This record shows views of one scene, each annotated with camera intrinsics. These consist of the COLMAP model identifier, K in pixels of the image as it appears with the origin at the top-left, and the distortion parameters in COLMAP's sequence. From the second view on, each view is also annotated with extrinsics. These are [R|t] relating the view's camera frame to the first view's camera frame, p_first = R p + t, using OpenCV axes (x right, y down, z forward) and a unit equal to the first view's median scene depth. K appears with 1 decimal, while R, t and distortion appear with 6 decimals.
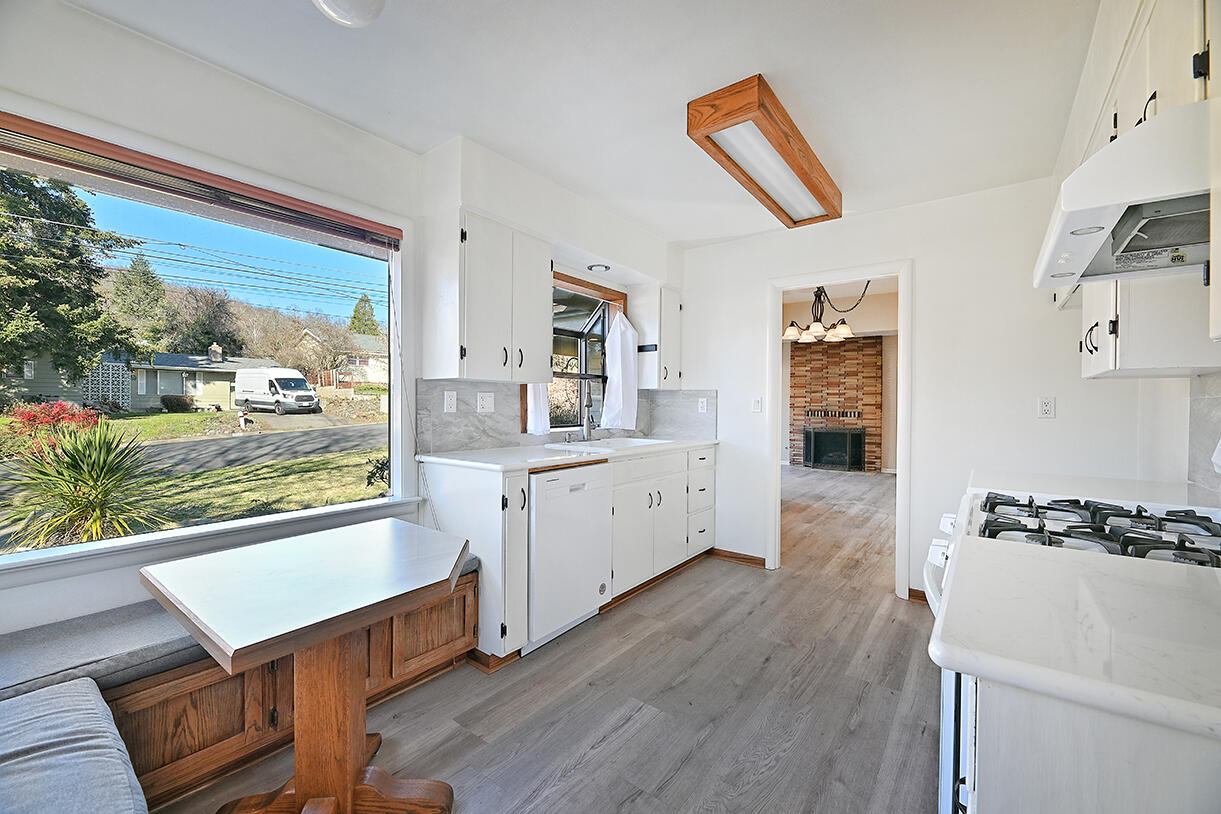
lens RADIAL K [[494.8, 0, 605.5], [0, 494.8, 407.7], [0, 0, 1]] dist [-0.001003, -0.000477]
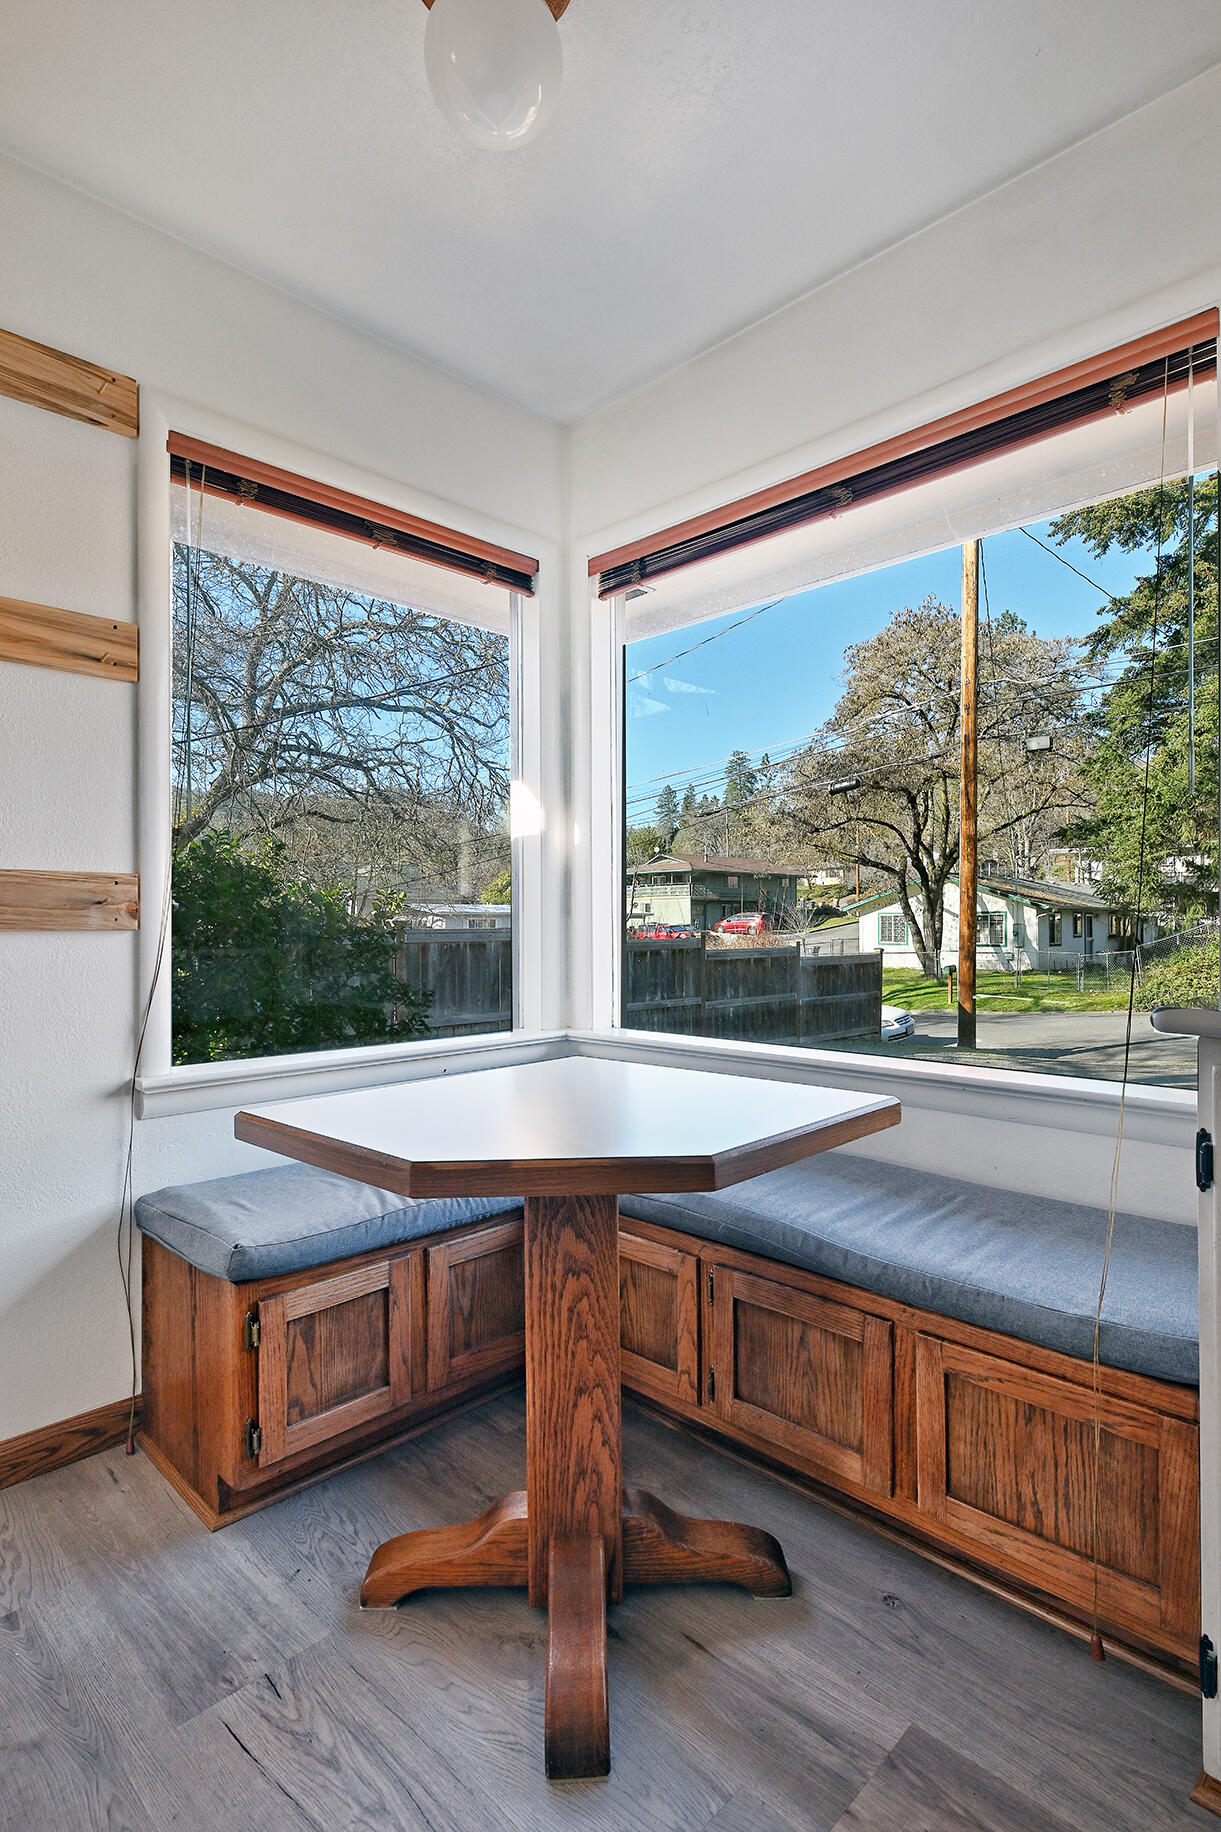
lens RADIAL K [[933.3, 0, 610.4], [0, 933.3, 924.0], [0, 0, 1]] dist [-0.002035, 0.000571]
pose [[-0.131267, -0.006364, -0.991327, 0.203387], [-0.000130, 0.999979, -0.006403, 0.054129], [0.991347, -0.000712, -0.131265, 0.518139]]
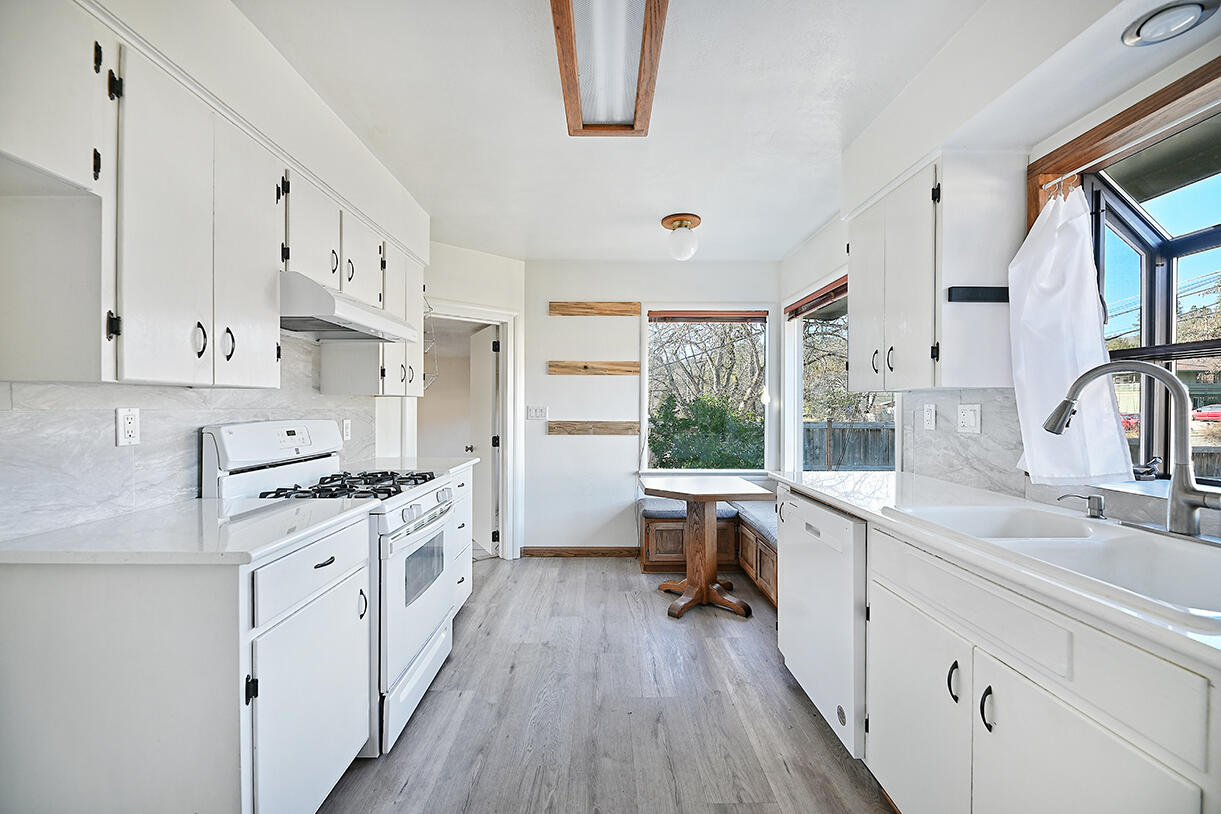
lens RADIAL K [[494.8, 0, 612.1], [0, 494.8, 407.9], [0, 0, 1]] dist [-0.001003, -0.000477]
pose [[-0.780551, -0.006326, -0.625061, 0.535261], [-0.009701, 0.999951, 0.001994, -0.020158], [0.625017, 0.007620, -0.780574, 1.129375]]
